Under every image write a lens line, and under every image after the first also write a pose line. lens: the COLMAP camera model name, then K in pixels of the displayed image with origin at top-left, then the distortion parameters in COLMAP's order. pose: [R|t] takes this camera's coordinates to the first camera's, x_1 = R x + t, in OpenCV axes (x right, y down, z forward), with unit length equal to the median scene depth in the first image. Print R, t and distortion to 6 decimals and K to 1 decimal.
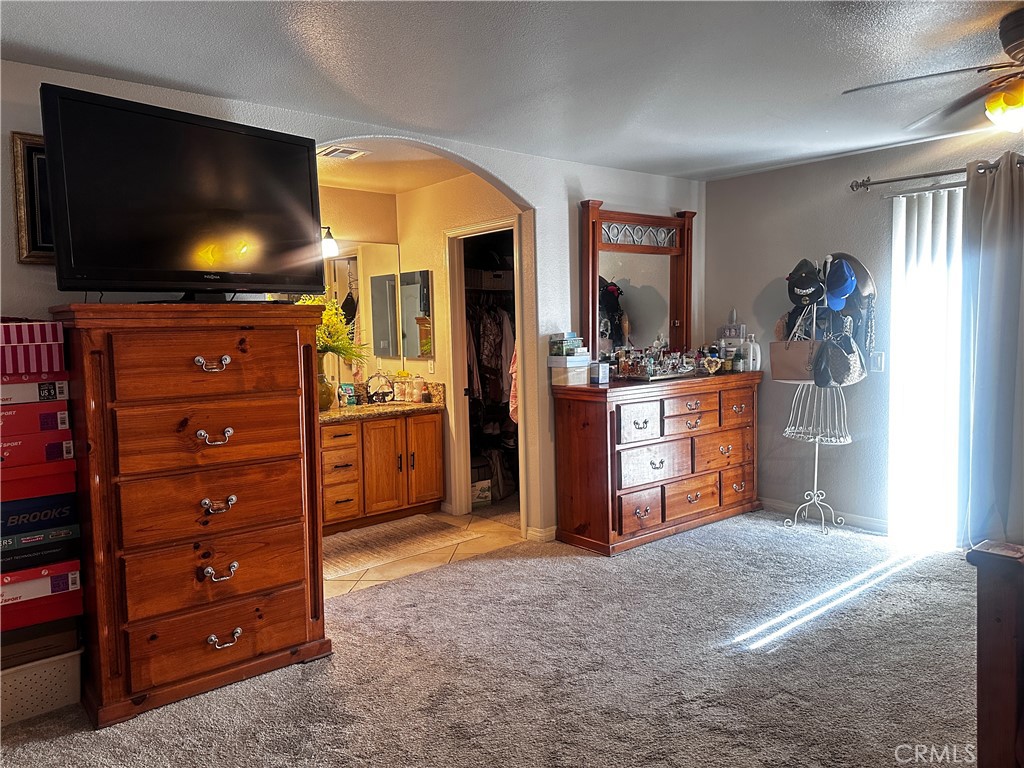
lens RADIAL K [[721.3, 0, 509.8], [0, 721.3, 381.0], [0, 0, 1]] dist [0.004419, 0.001796]
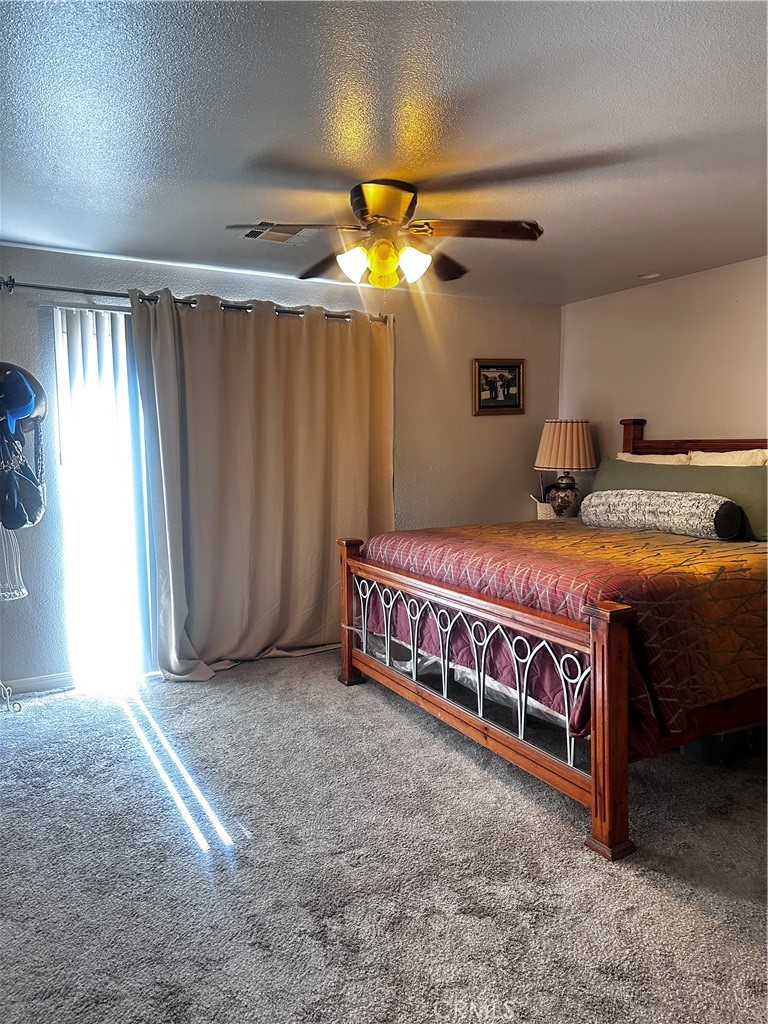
lens RADIAL K [[721.3, 0, 384.0], [0, 721.3, 512.0], [0, 0, 1]] dist [0.004419, 0.001796]
pose [[0.198974, -0.073252, 0.977263, -0.307154], [0.087263, 0.994566, 0.056782, -0.023694], [-0.976112, 0.073981, 0.204285, 0.503860]]
